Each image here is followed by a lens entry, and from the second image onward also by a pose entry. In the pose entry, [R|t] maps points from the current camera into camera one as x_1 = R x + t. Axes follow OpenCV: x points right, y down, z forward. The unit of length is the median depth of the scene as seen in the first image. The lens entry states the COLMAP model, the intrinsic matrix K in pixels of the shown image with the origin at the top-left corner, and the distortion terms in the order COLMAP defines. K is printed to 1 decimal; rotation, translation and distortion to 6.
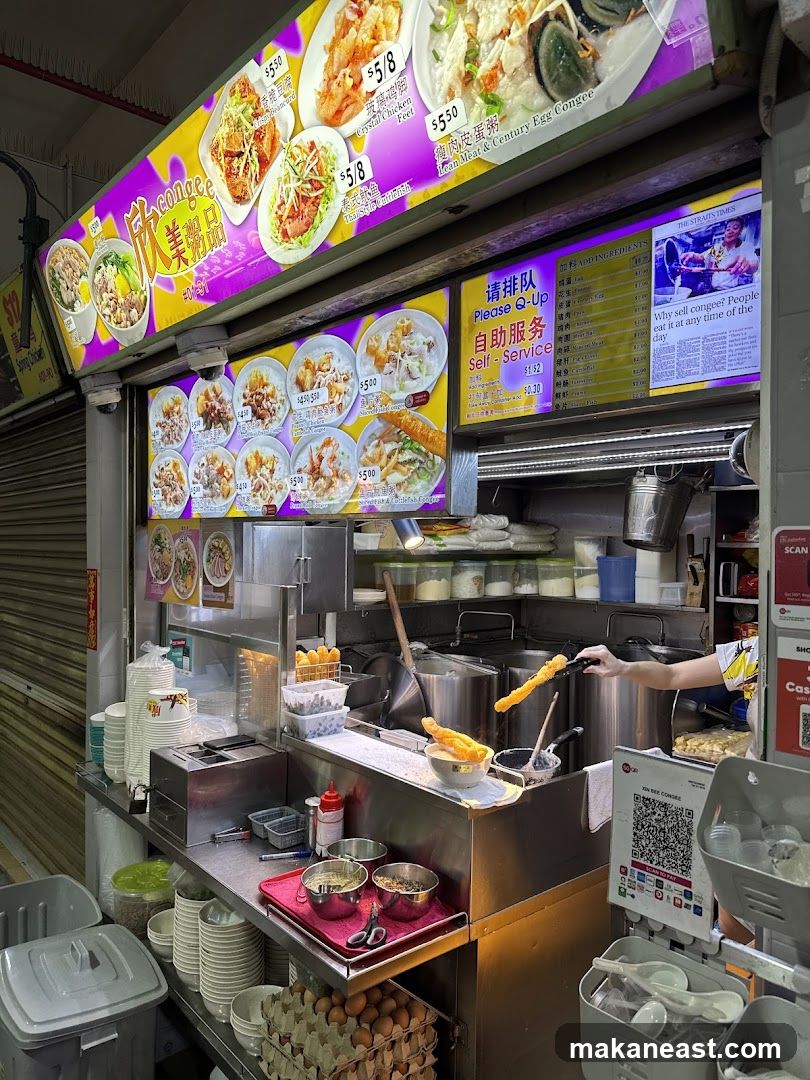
lens RADIAL K [[756.9, 0, 409.5], [0, 756.9, 549.4], [0, 0, 1]] dist [0.036427, -0.043631]
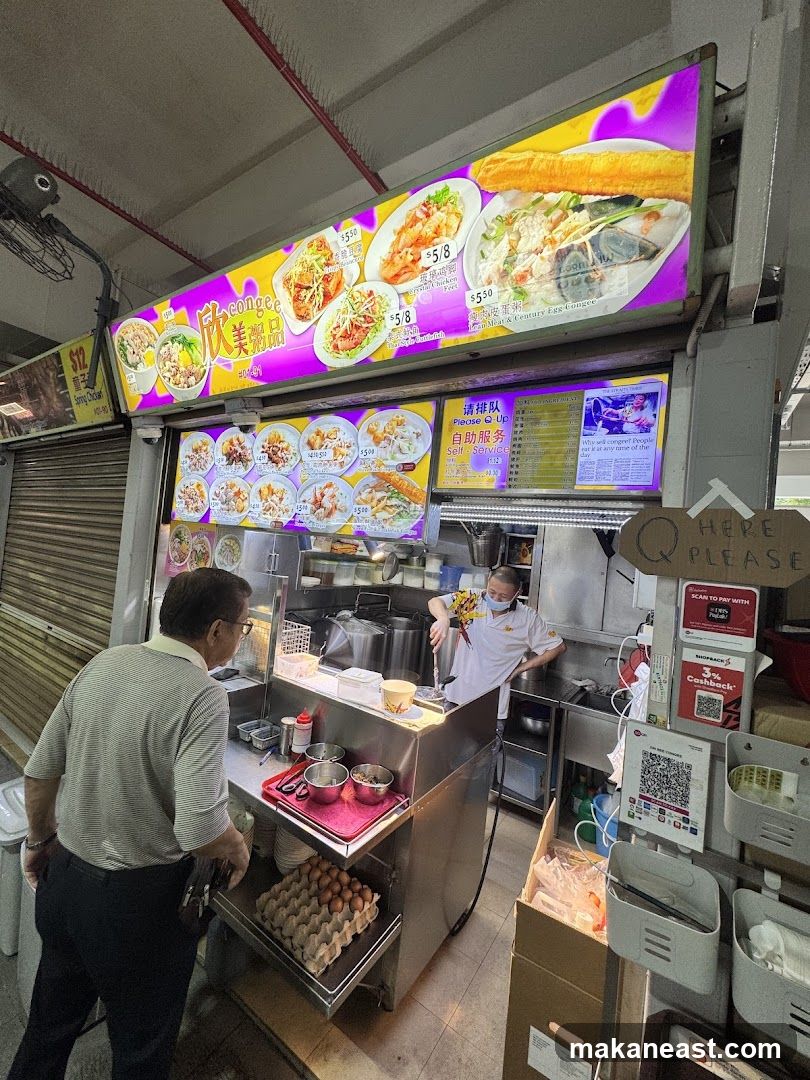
lens RADIAL K [[436.4, 0, 407.5], [0, 436.4, 548.5], [0, 0, 1]] dist [0.000552, -0.000178]
pose [[0.962061, 0.089029, 0.257901, -0.209448], [-0.087289, 0.996017, -0.018212, -0.016310], [-0.258495, -0.004991, 0.966000, 0.129681]]
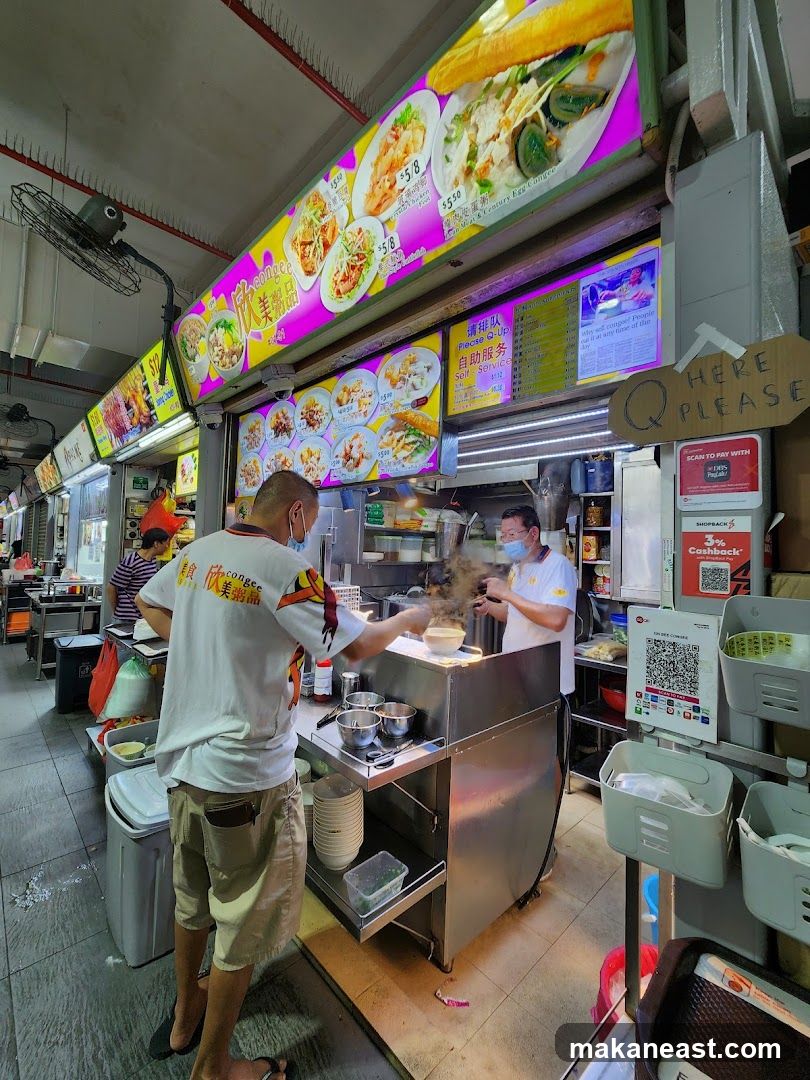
lens RADIAL K [[452.2, 0, 408.6], [0, 452.2, 532.7], [0, 0, 1]] dist [-0.003273, 0.003207]
pose [[0.998495, 0.025054, 0.048790, -0.051154], [-0.023014, 0.998855, -0.041937, 0.112936], [-0.049785, 0.040751, 0.997928, 0.083171]]
